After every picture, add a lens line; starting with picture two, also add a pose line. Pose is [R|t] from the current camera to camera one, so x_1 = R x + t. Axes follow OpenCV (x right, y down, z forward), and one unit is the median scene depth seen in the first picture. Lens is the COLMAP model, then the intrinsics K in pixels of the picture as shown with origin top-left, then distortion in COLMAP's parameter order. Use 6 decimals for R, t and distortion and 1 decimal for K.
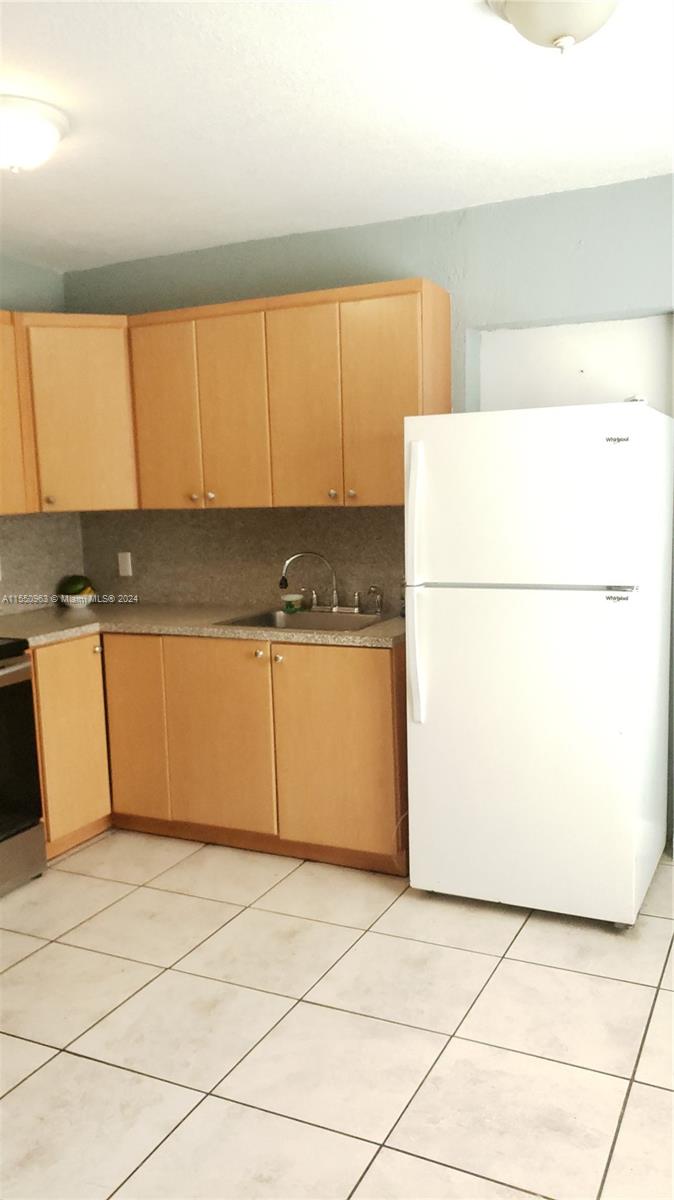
lens RADIAL K [[901.4, 0, 337.0], [0, 901.4, 600.0], [0, 0, 1]] dist [0.056138, -0.192468]
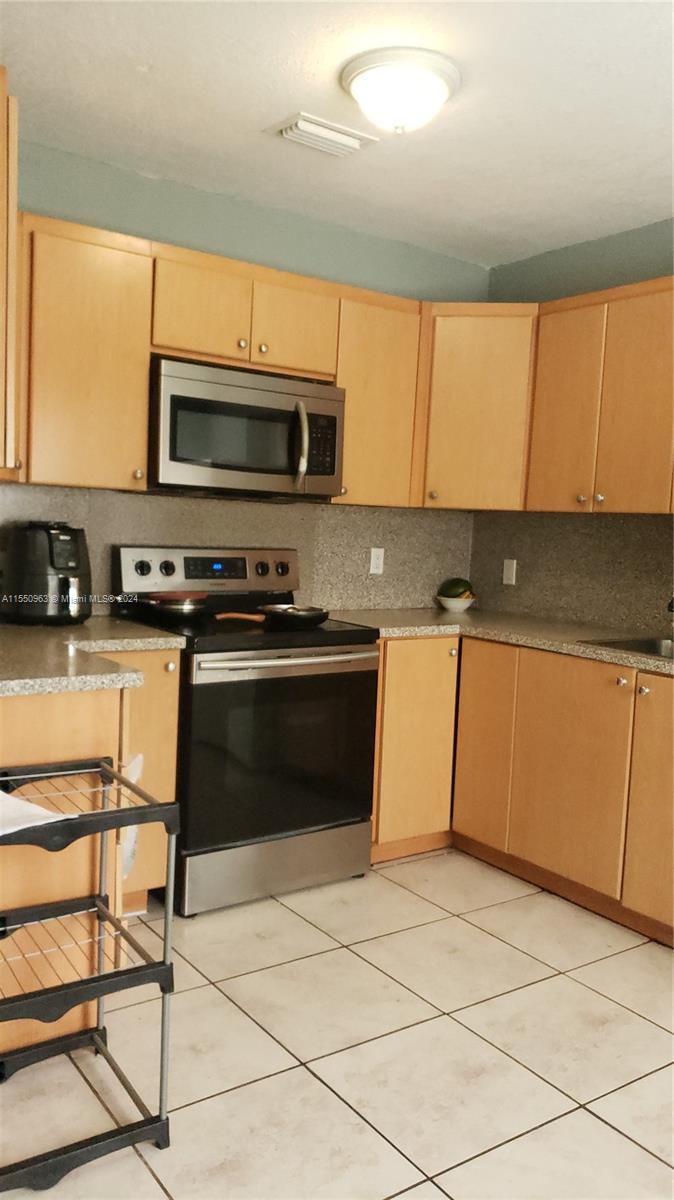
lens RADIAL K [[901.4, 0, 337.0], [0, 901.4, 600.0], [0, 0, 1]] dist [0.056138, -0.192468]
pose [[0.873656, 0.112639, -0.473326, 0.065620], [-0.130800, 0.991393, -0.005504, 0.021368], [0.468632, 0.066720, 0.880870, 0.113198]]
